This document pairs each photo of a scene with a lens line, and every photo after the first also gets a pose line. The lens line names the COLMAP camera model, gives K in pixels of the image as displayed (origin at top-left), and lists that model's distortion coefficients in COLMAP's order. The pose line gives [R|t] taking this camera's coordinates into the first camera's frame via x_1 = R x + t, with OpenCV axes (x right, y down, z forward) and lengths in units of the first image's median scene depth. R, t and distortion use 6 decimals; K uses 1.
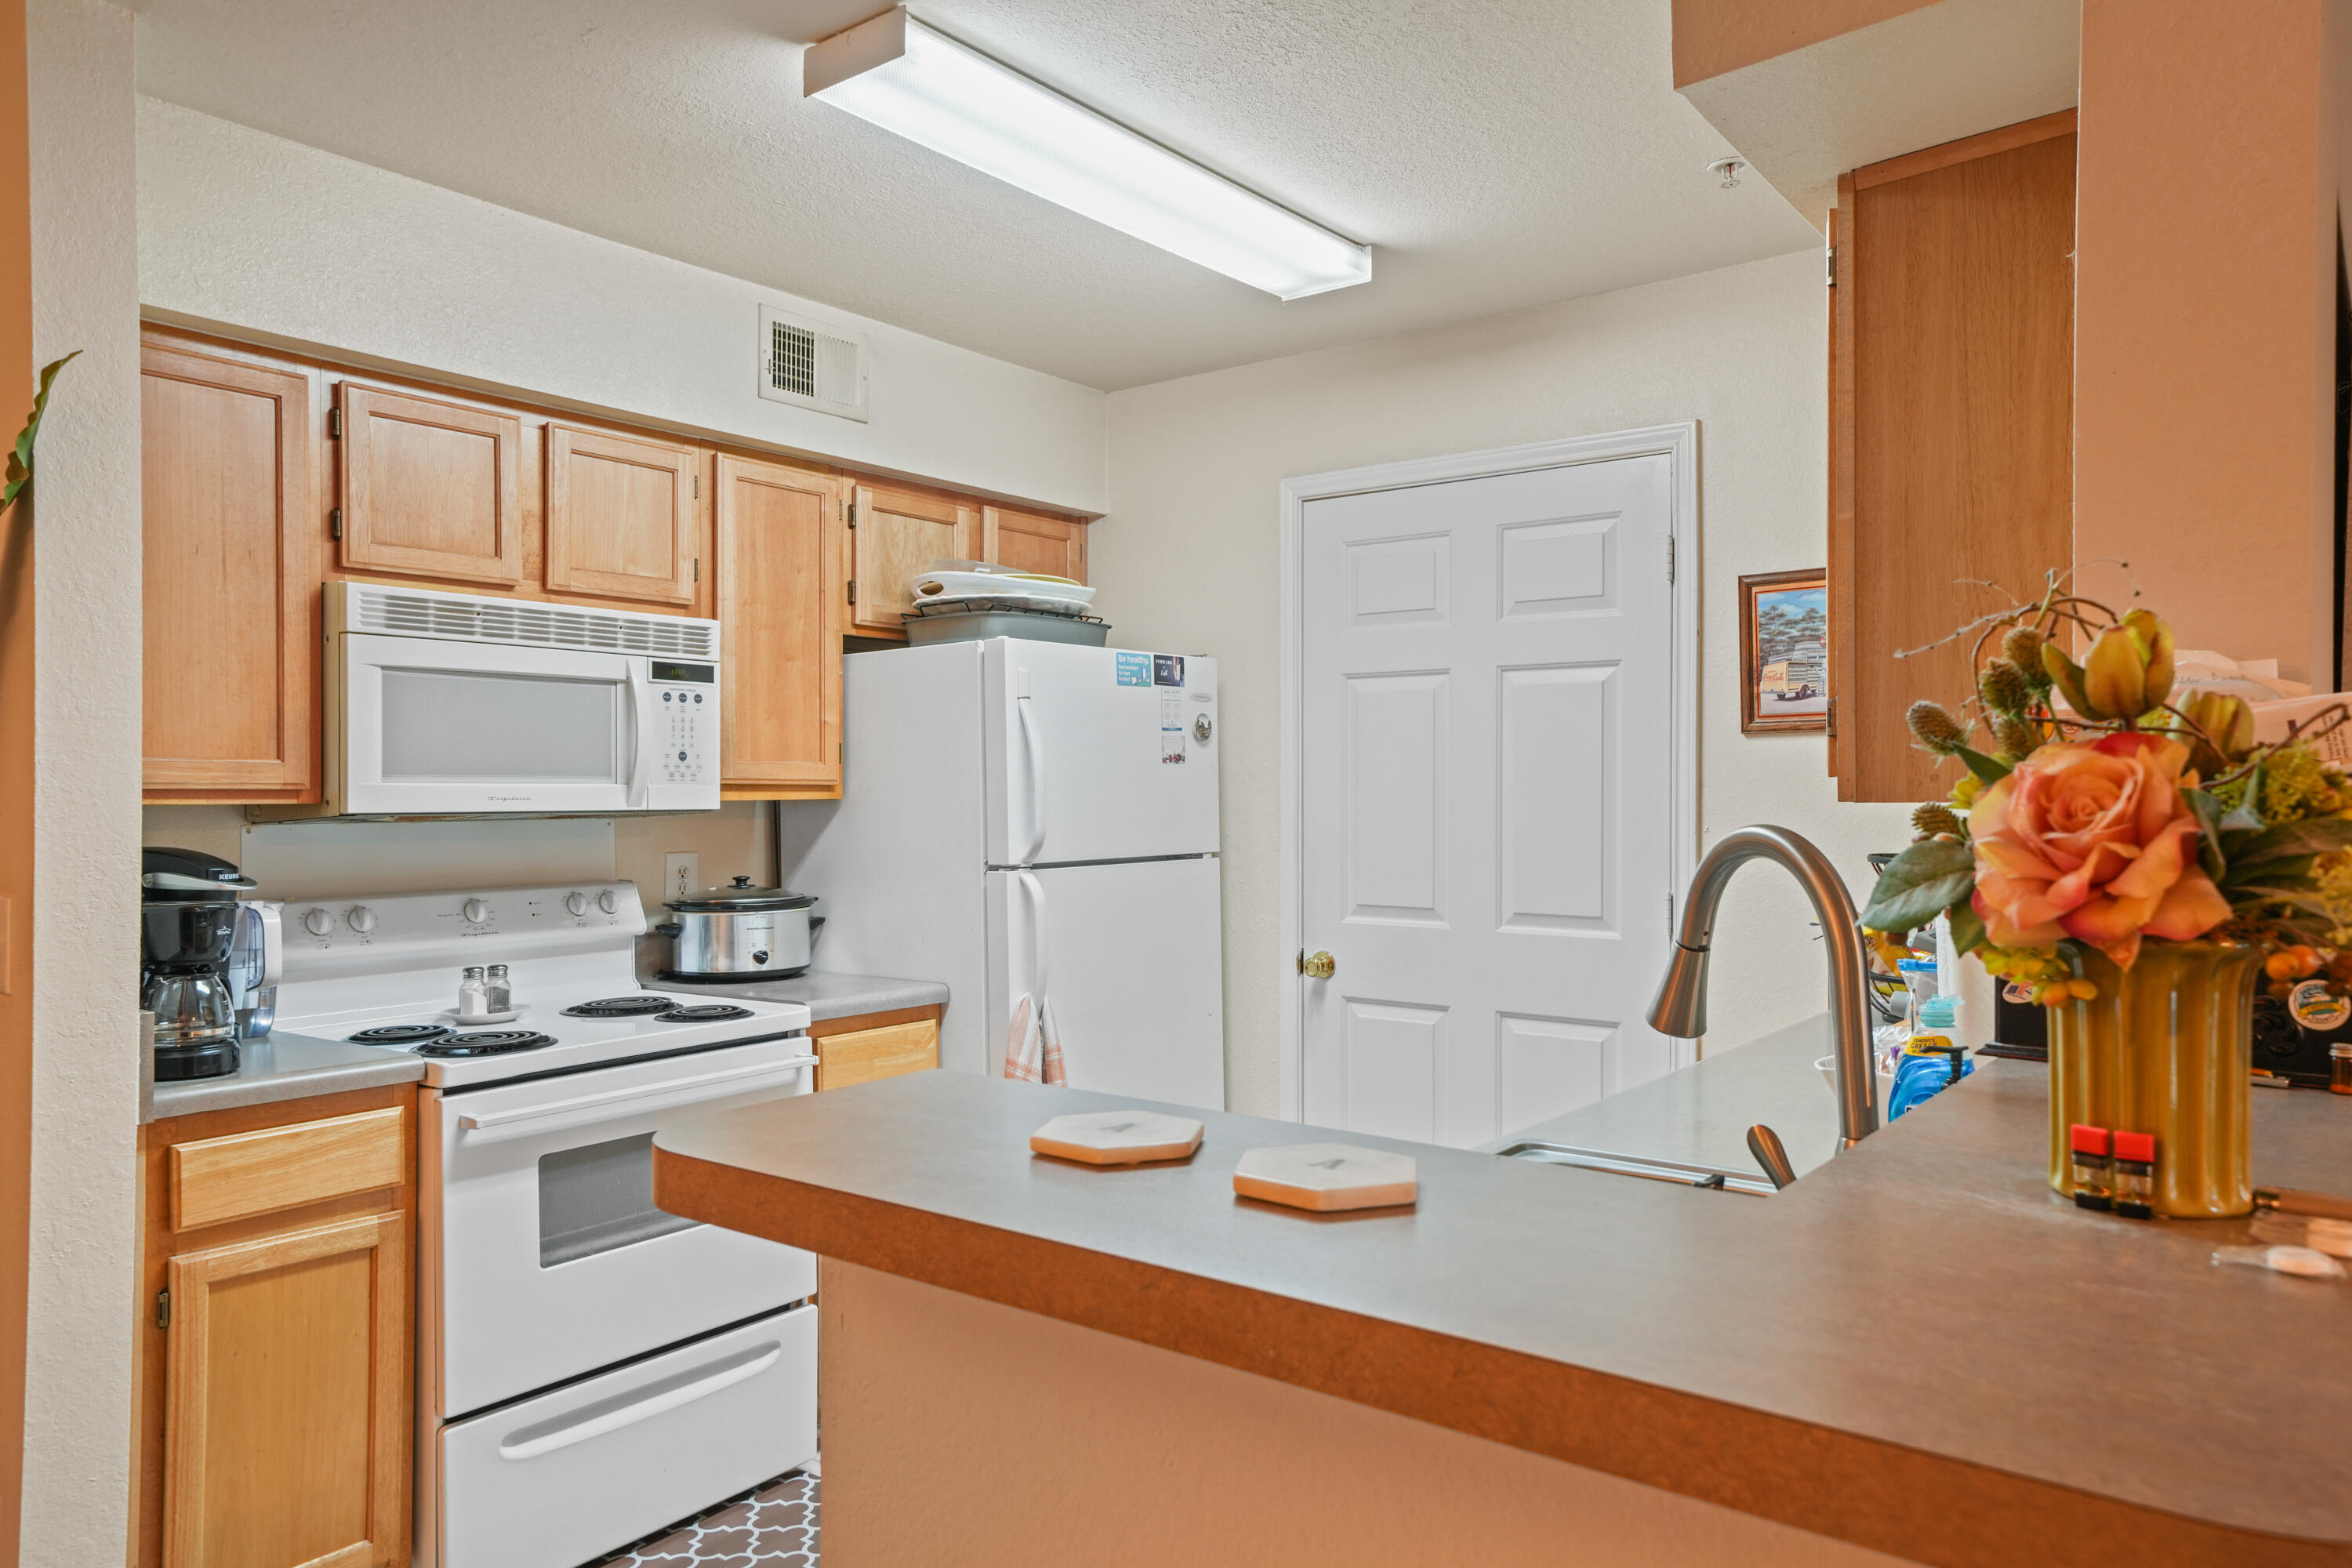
lens RADIAL K [[1592.4, 0, 1166.4], [0, 1592.4, 794.1], [0, 0, 1]] dist [0.027474, 0.001119]
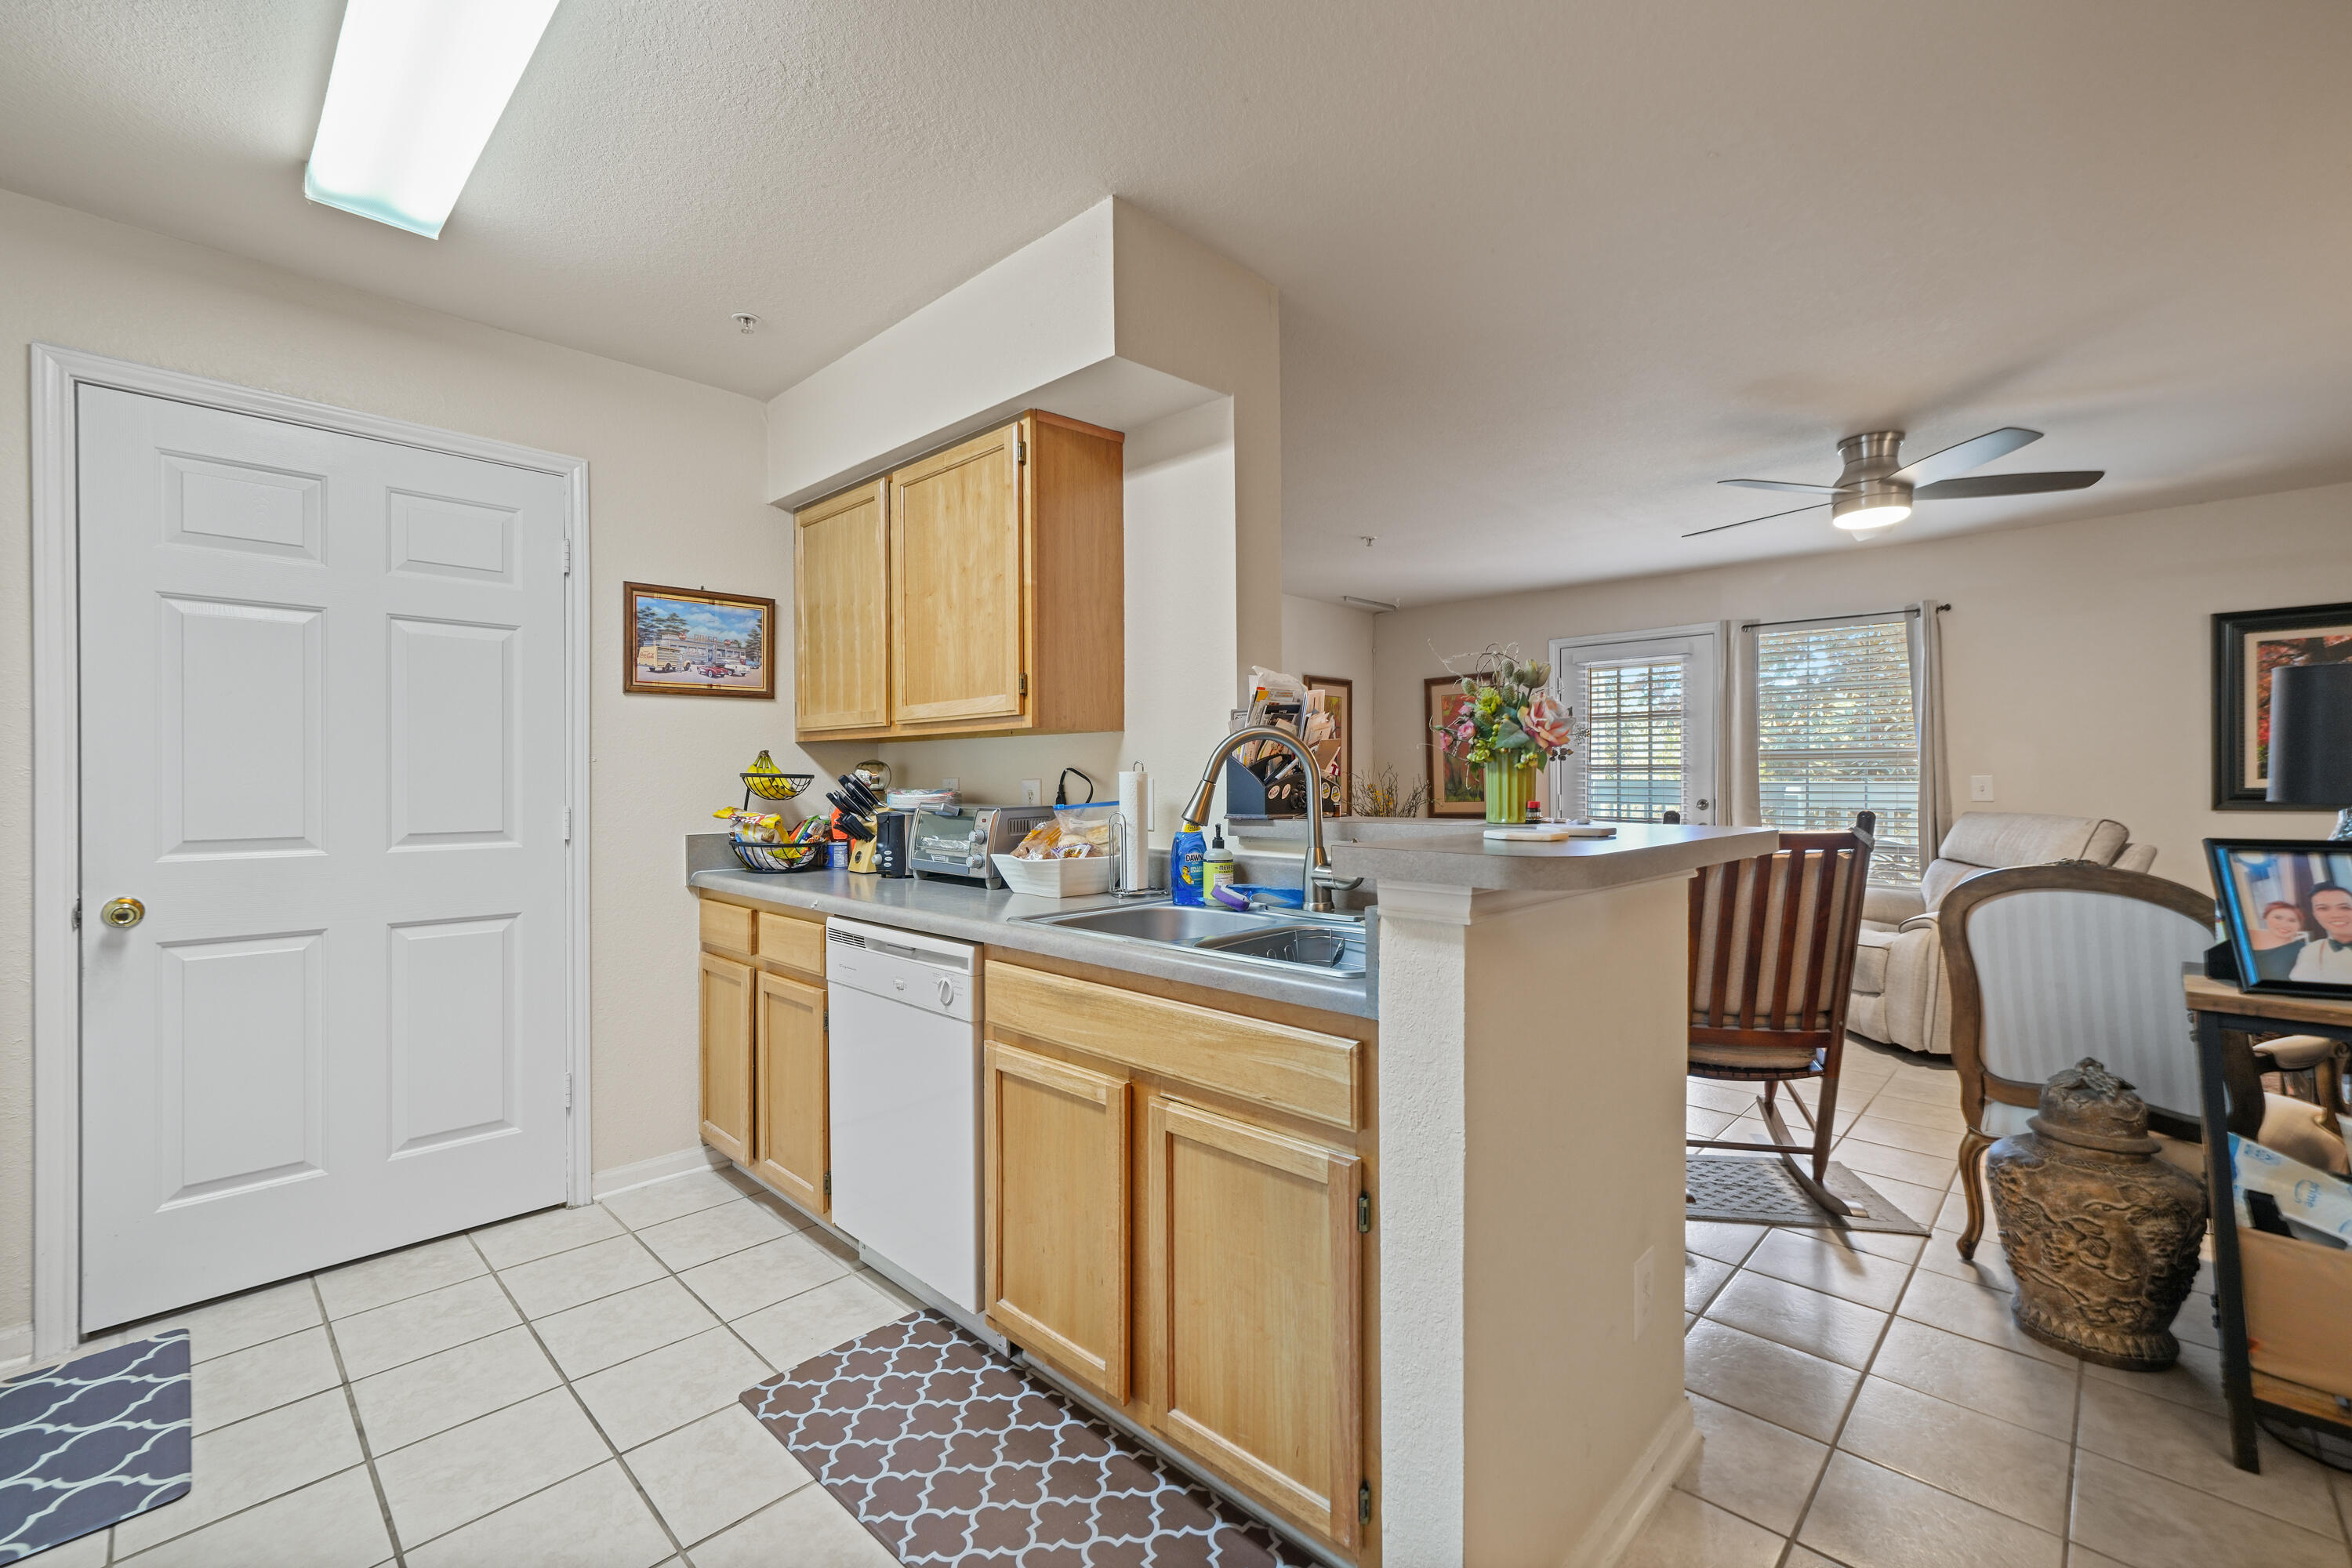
lens RADIAL K [[994.3, 0, 1163.2], [0, 994.3, 784.2], [0, 0, 1]] dist [-0.000548, 0.003888]
pose [[0.110392, -0.004404, 0.993878, -0.450971], [0.005485, 0.999978, 0.003822, 0.041607], [-0.993873, 0.005029, 0.110413, 0.412143]]
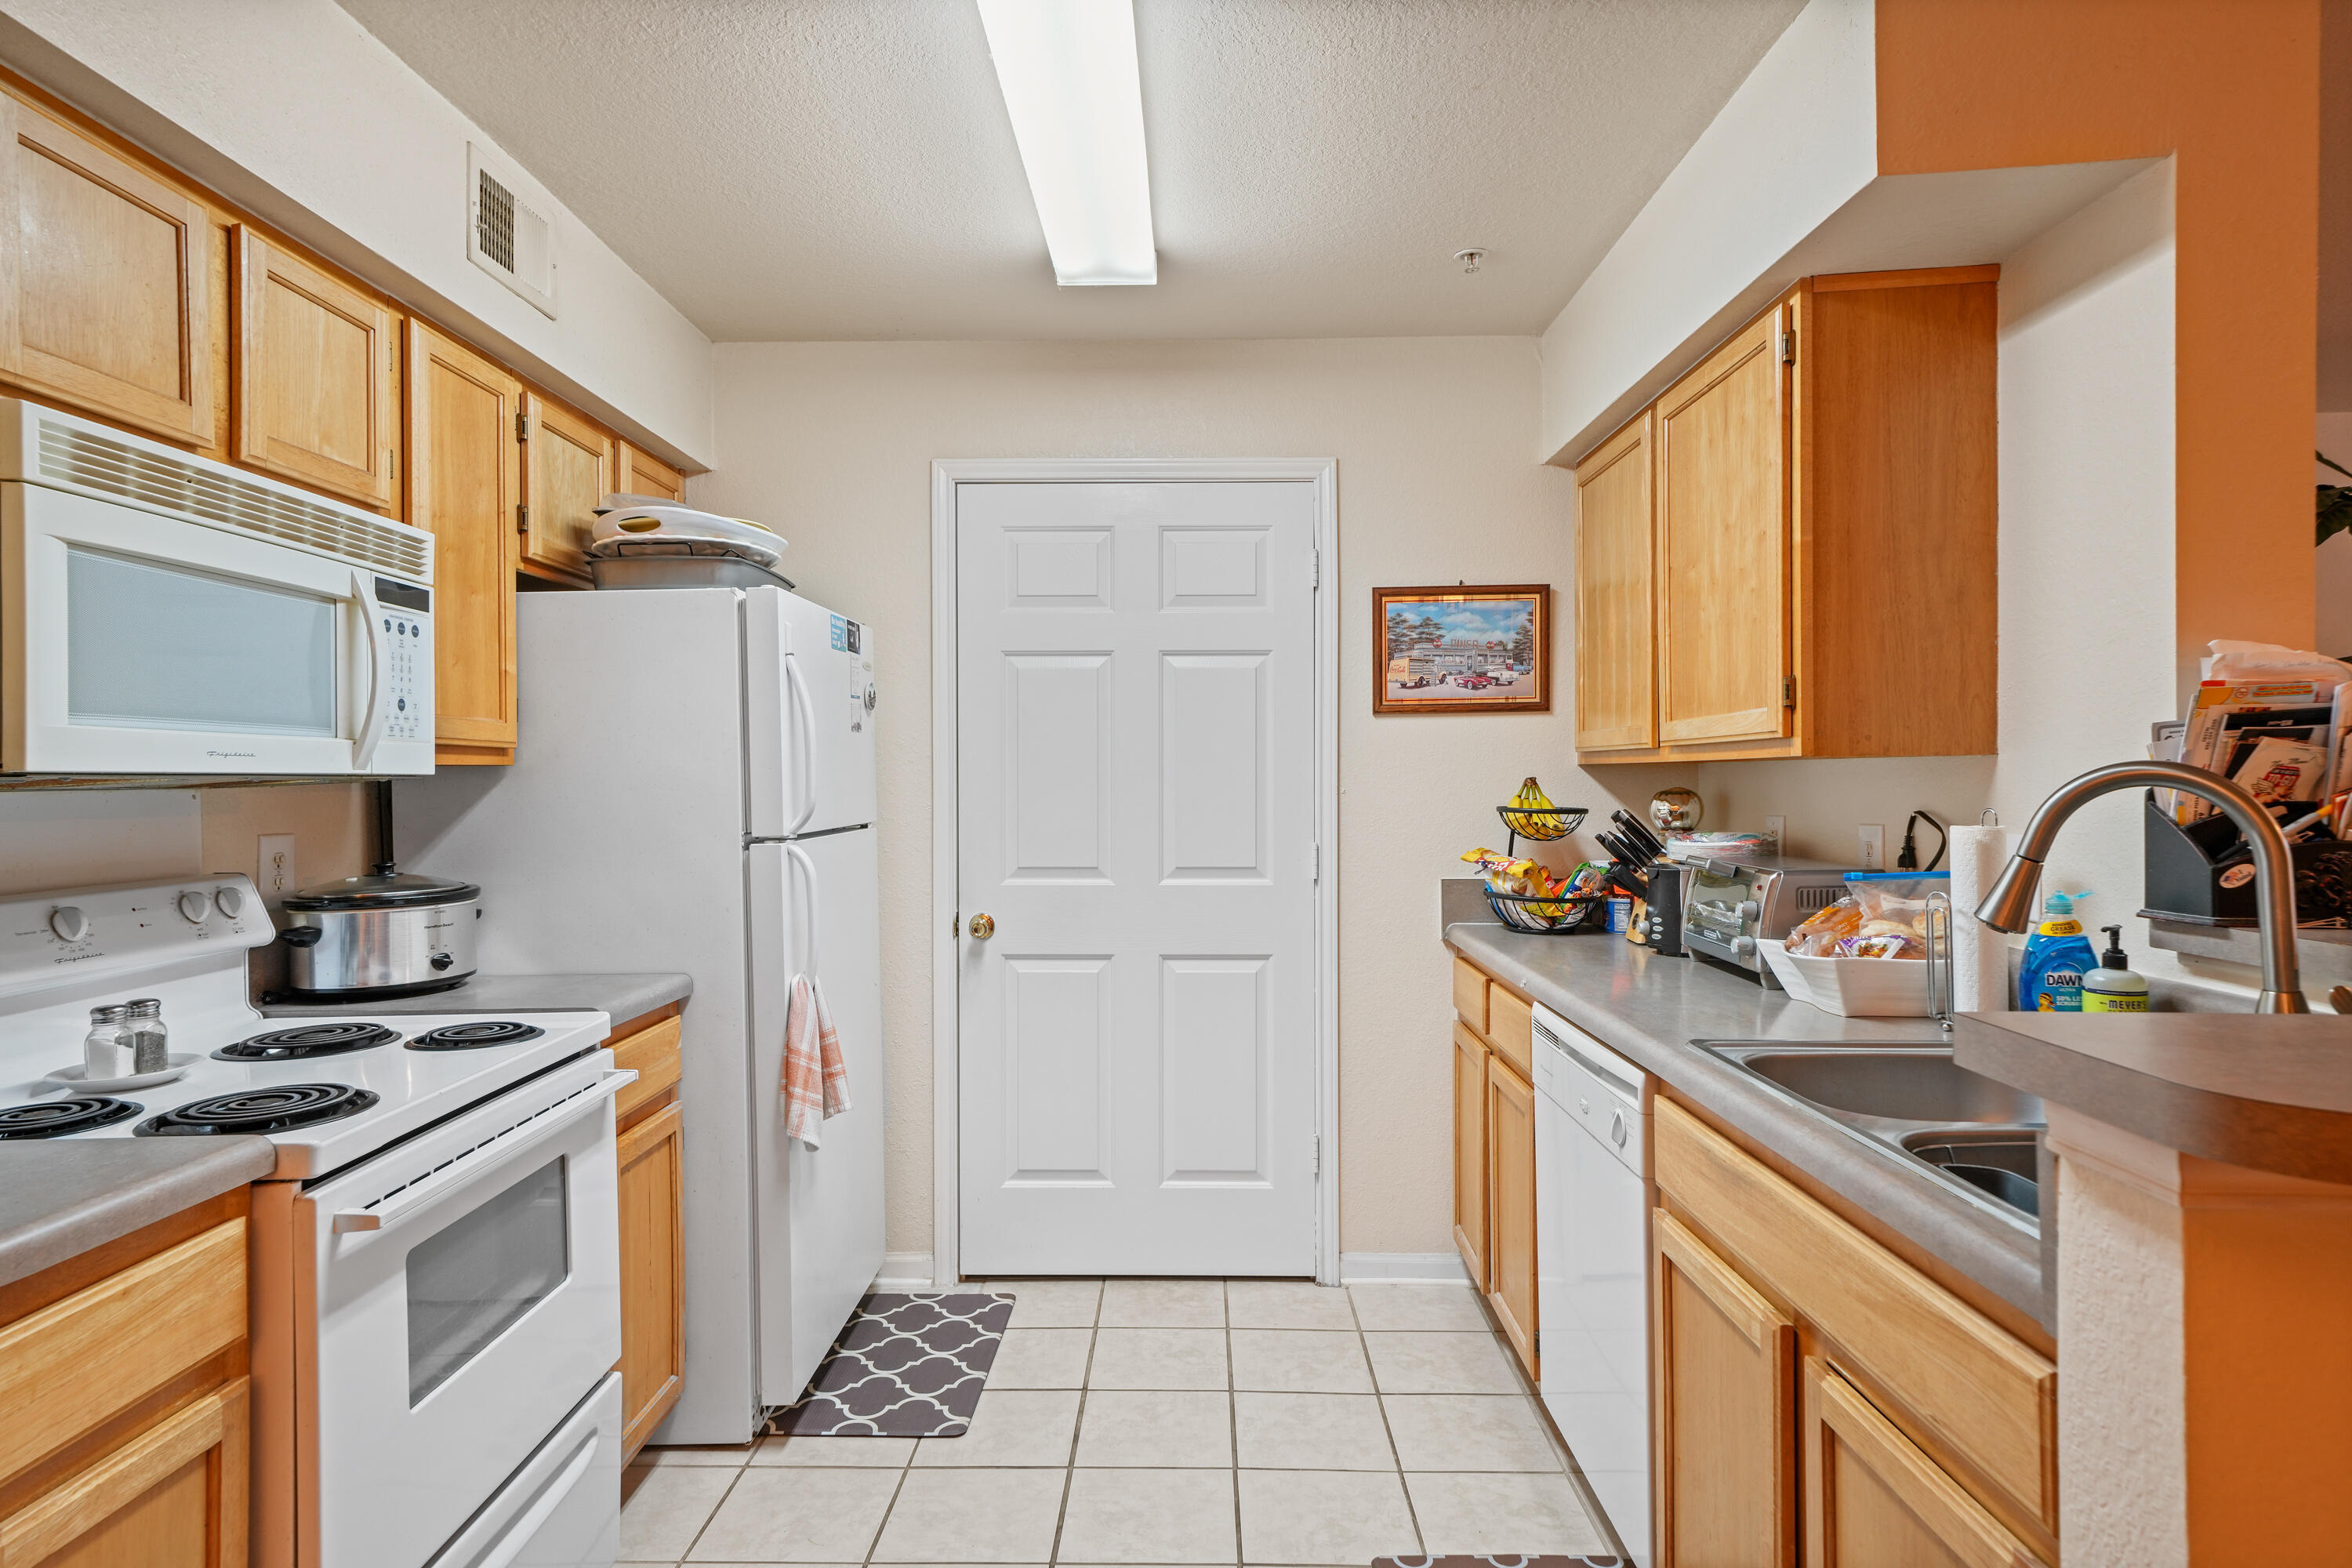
lens RADIAL K [[1337.5, 0, 1176.0], [0, 1337.5, 784.0], [0, 0, 1]] dist [0.022797, -0.000269]
pose [[0.798480, -0.004153, 0.602007, -0.379829], [0.003907, 0.999991, 0.001716, 0.014012], [-0.602008, 0.000981, 0.798489, 0.249102]]
